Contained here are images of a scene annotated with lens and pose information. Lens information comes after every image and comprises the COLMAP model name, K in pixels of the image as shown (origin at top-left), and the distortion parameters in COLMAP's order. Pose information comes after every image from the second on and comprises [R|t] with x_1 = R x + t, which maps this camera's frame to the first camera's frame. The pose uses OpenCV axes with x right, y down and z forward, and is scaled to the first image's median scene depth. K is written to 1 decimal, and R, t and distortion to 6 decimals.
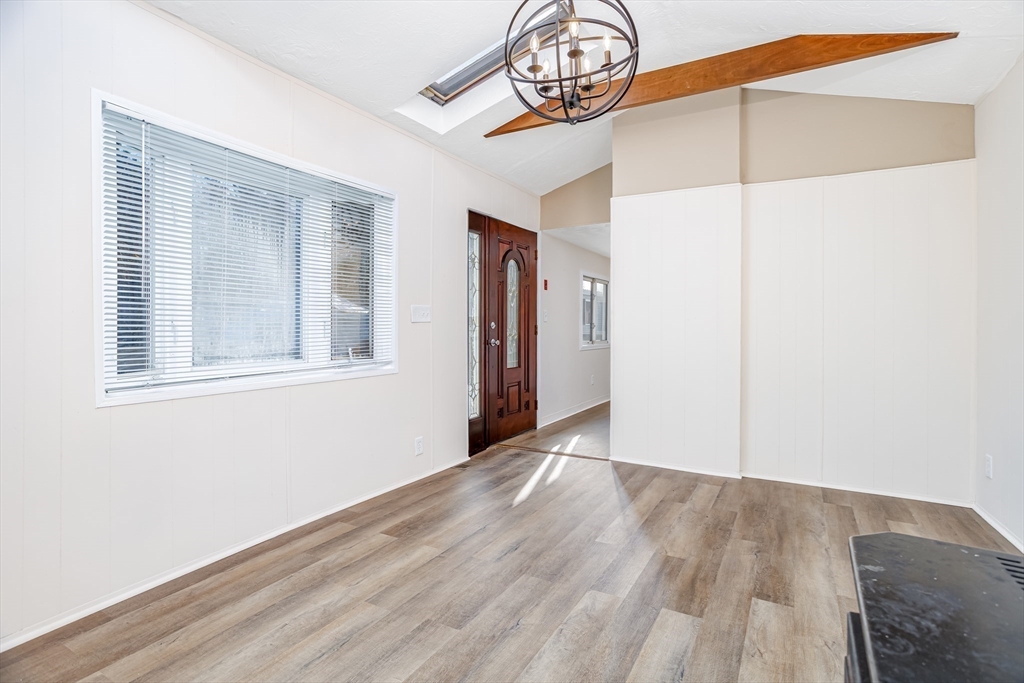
lens RADIAL K [[499.2, 0, 520.5], [0, 499.2, 328.5], [0, 0, 1]] dist [-0.049844, 0.025966]
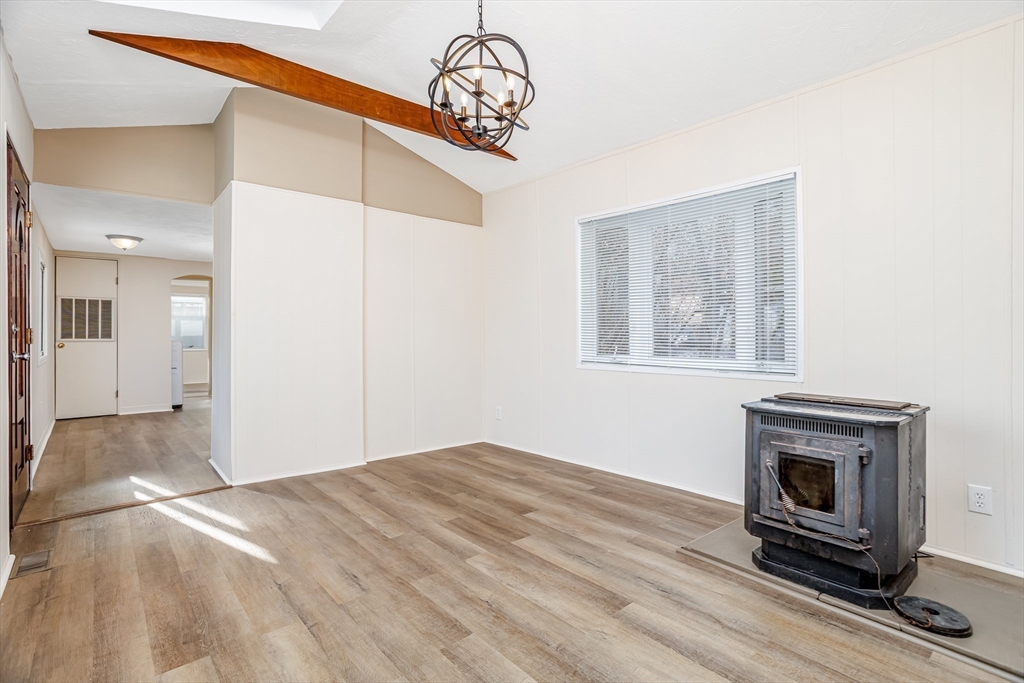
lens RADIAL K [[499.2, 0, 520.5], [0, 499.2, 328.5], [0, 0, 1]] dist [-0.049844, 0.025966]
pose [[0.326294, 0.004545, 0.945258, -0.730898], [0.004926, 0.999967, -0.006508, 0.001854], [-0.945256, 0.006780, 0.326260, 0.408183]]
